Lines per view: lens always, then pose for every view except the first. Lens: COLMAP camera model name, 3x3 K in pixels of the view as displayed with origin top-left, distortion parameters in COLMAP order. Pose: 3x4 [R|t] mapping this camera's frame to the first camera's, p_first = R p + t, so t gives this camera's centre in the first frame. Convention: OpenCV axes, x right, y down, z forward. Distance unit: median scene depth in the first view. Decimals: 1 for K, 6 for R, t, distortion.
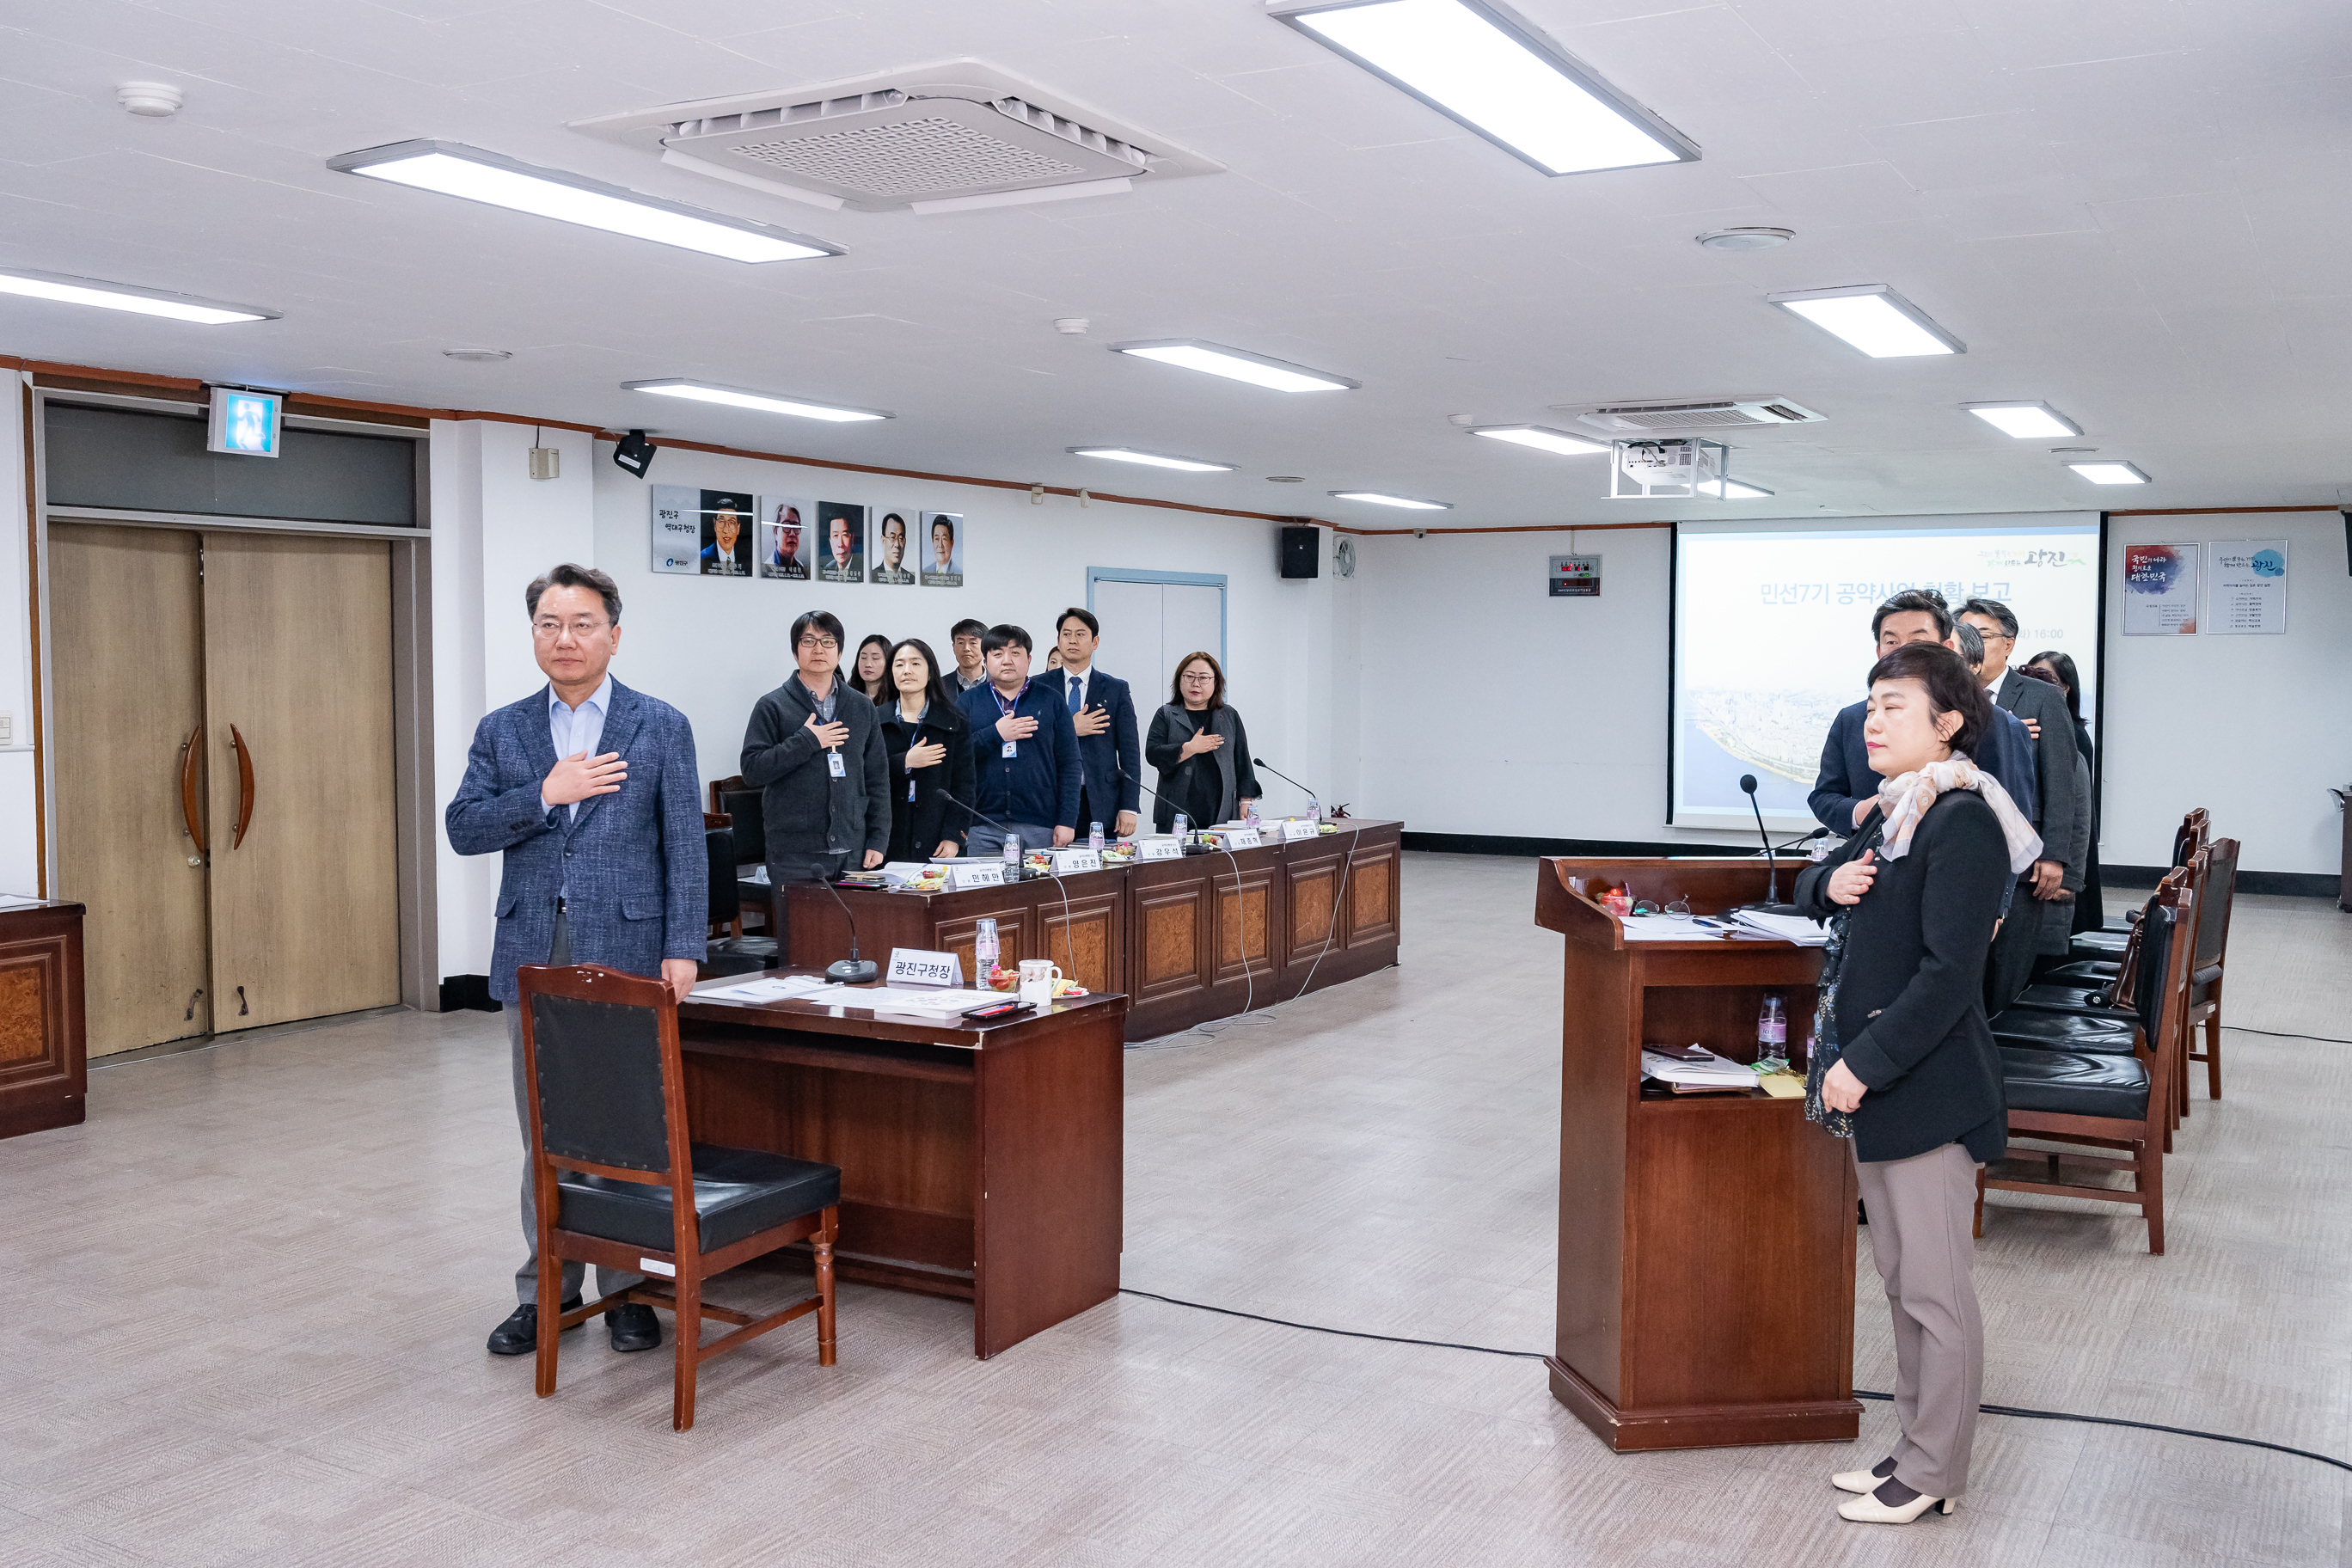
lens RADIAL K [[2112.3, 0, 1157.2], [0, 2112.3, 799.8], [0, 0, 1]] dist [-0.010046, 0.003016]
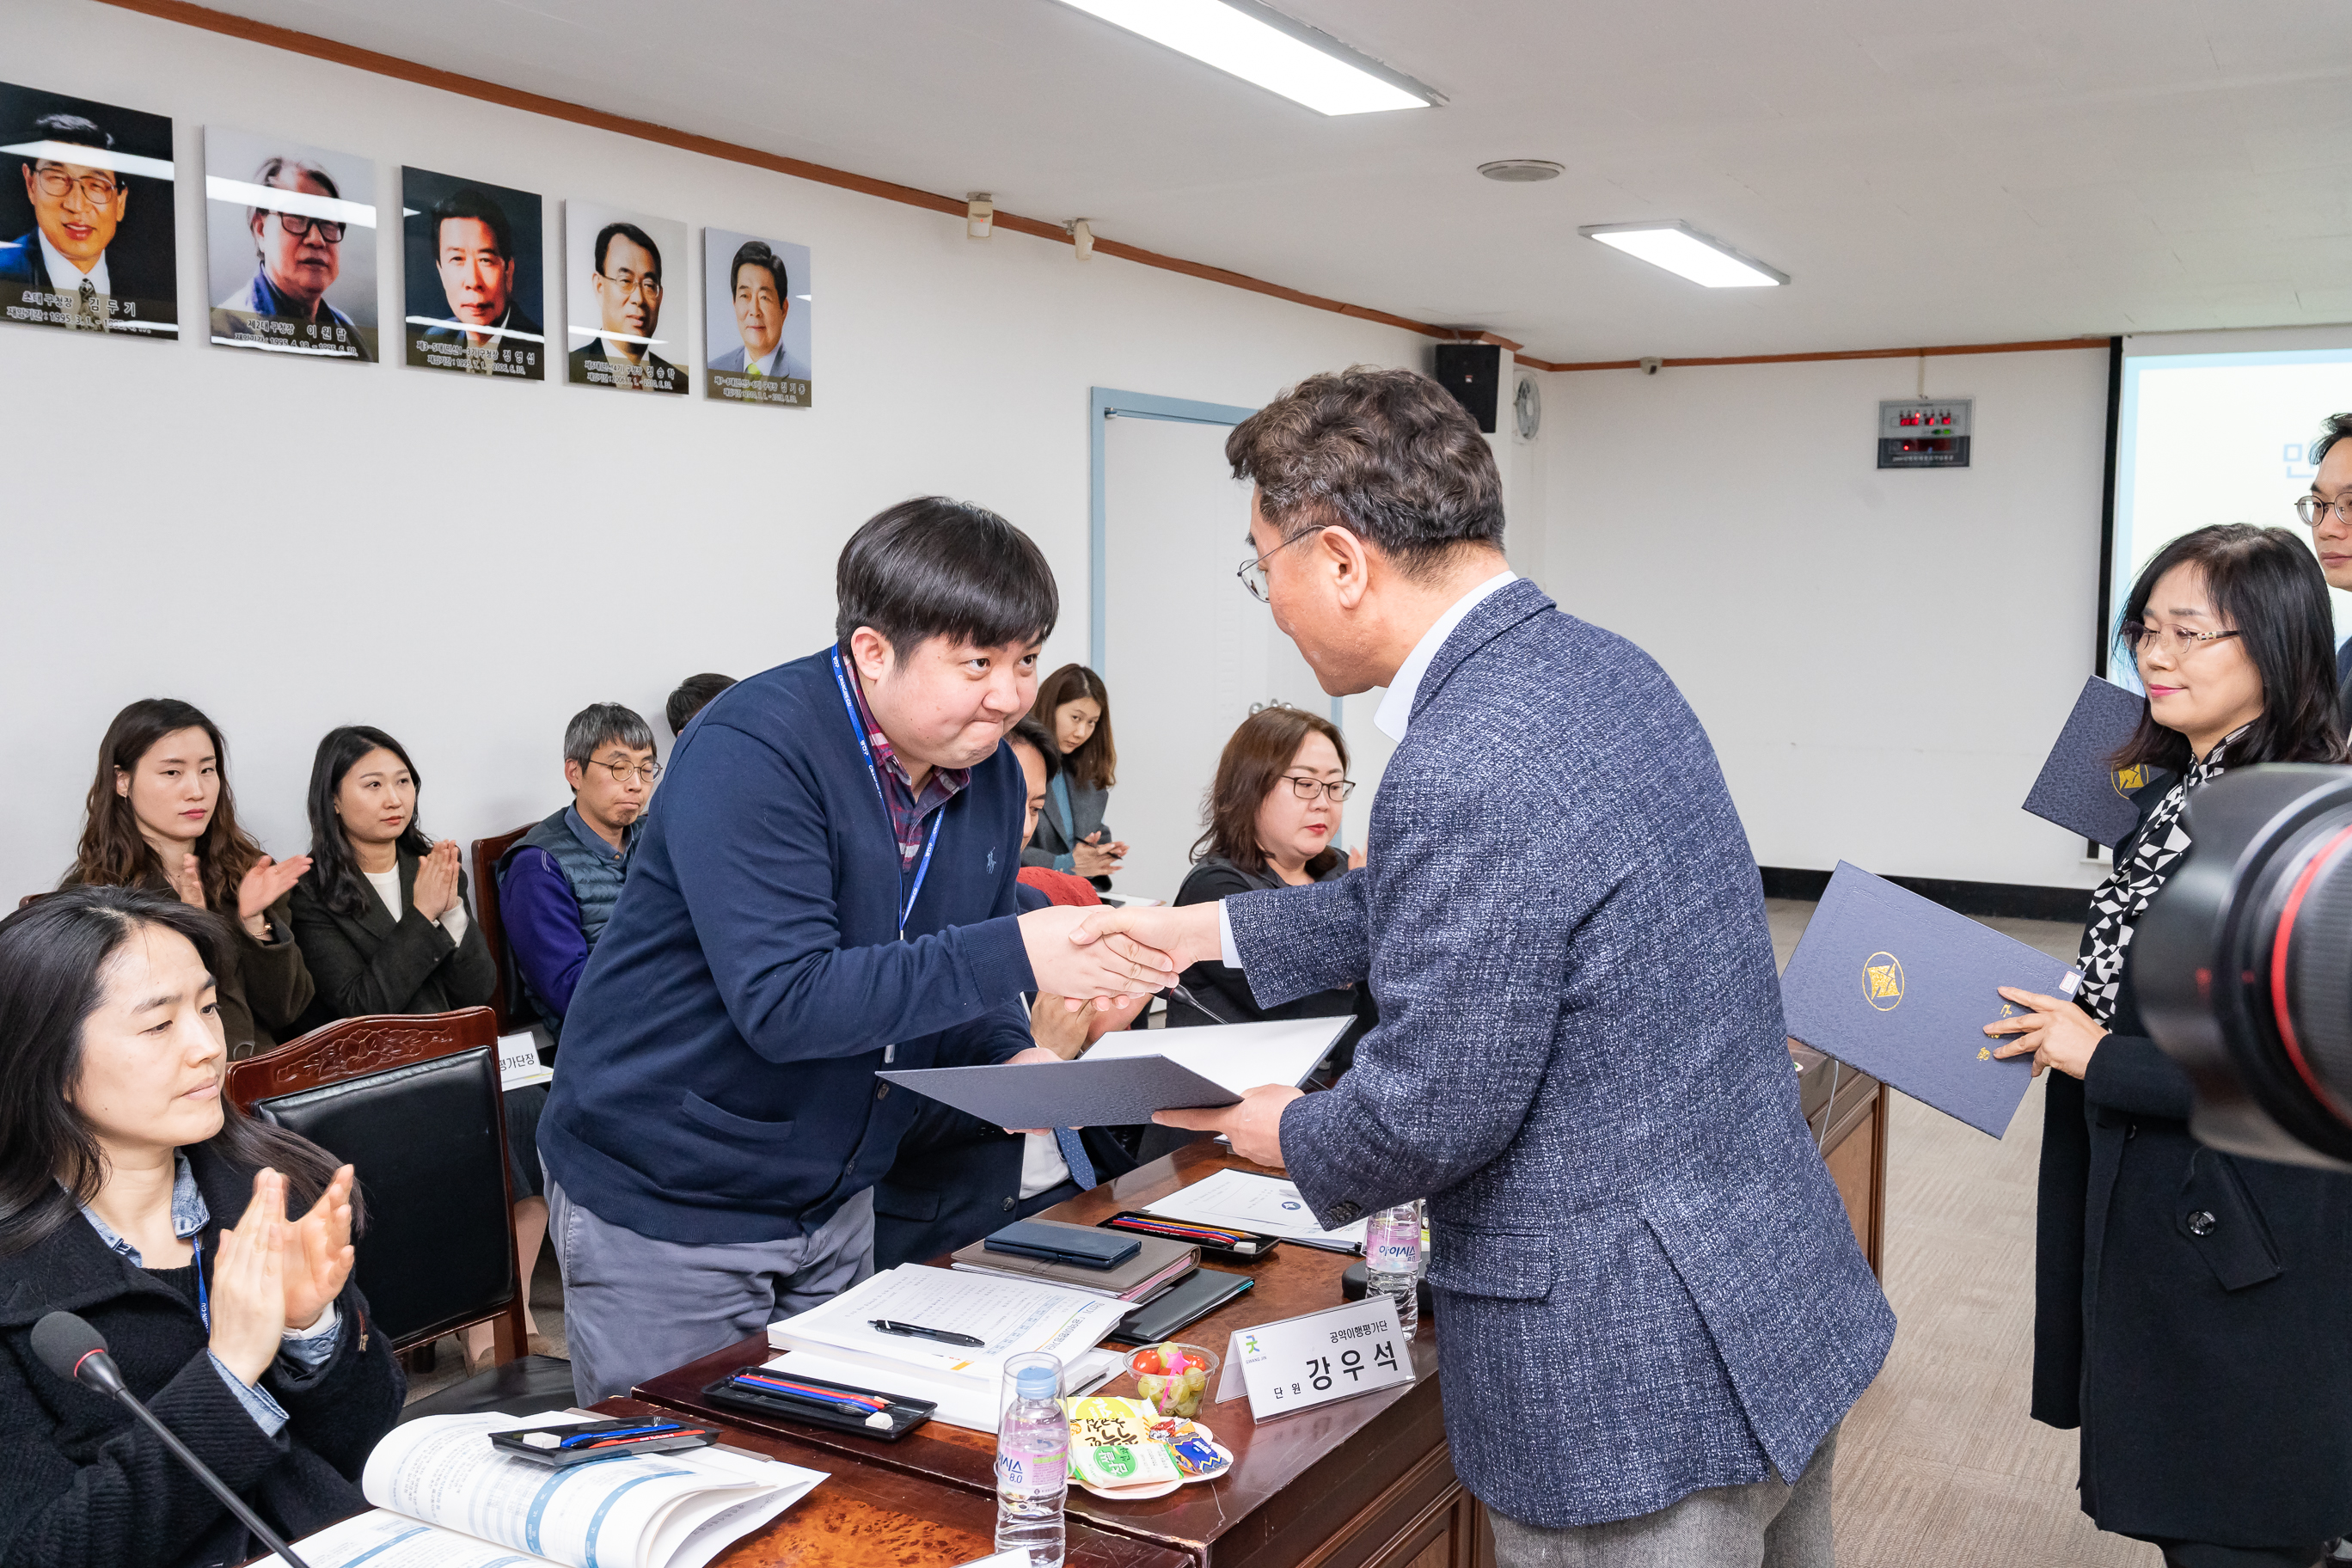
lens RADIAL K [[2112.3, 0, 1238.9], [0, 2112.3, 775.3], [0, 0, 1]] dist [-0.010046, 0.003016]
pose [[0.999760, 0.000377, 0.021915, -0.011037], [-0.000935, 0.999675, 0.025464, -0.037609], [-0.021899, -0.025479, 0.999435, 0.613191]]
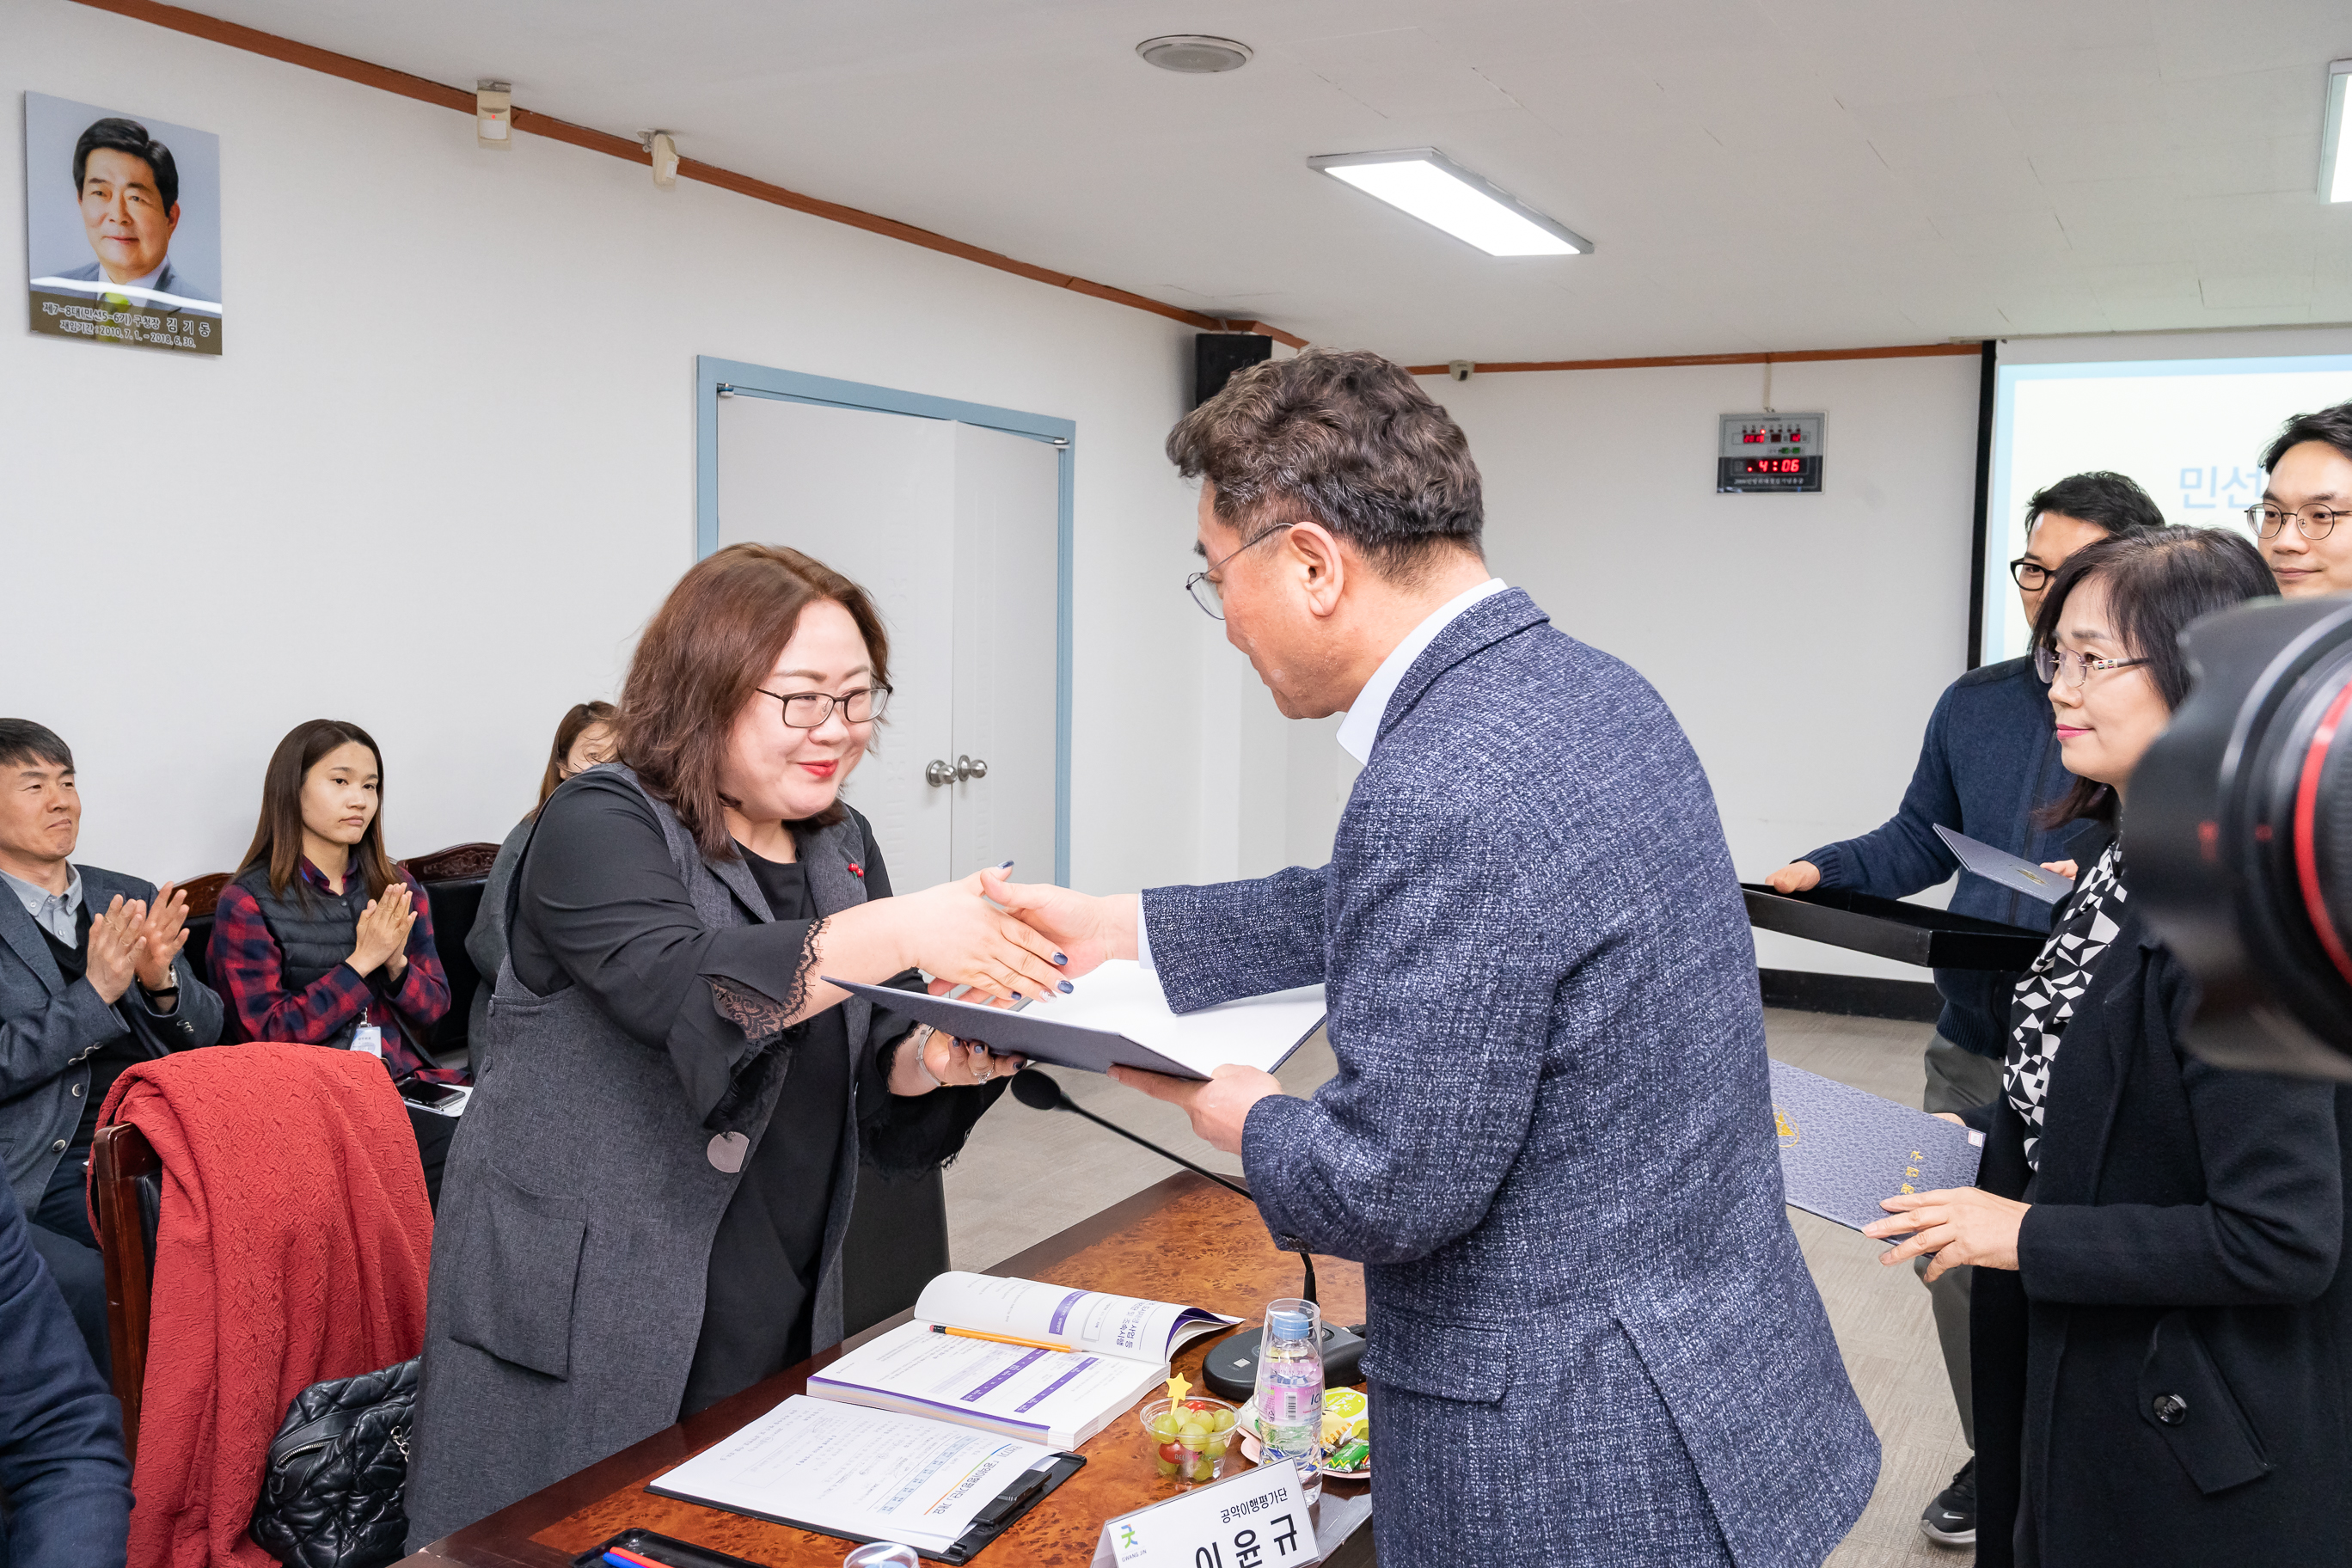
lens RADIAL K [[2112.3, 0, 1228.3], [0, 2112.3, 765.6], [0, 0, 1]] dist [-0.010046, 0.003016]
pose [[0.997658, 0.012500, 0.067253, 0.050711], [-0.012593, 0.999920, 0.000958, -0.043900], [-0.067235, -0.001803, 0.997736, 0.747735]]
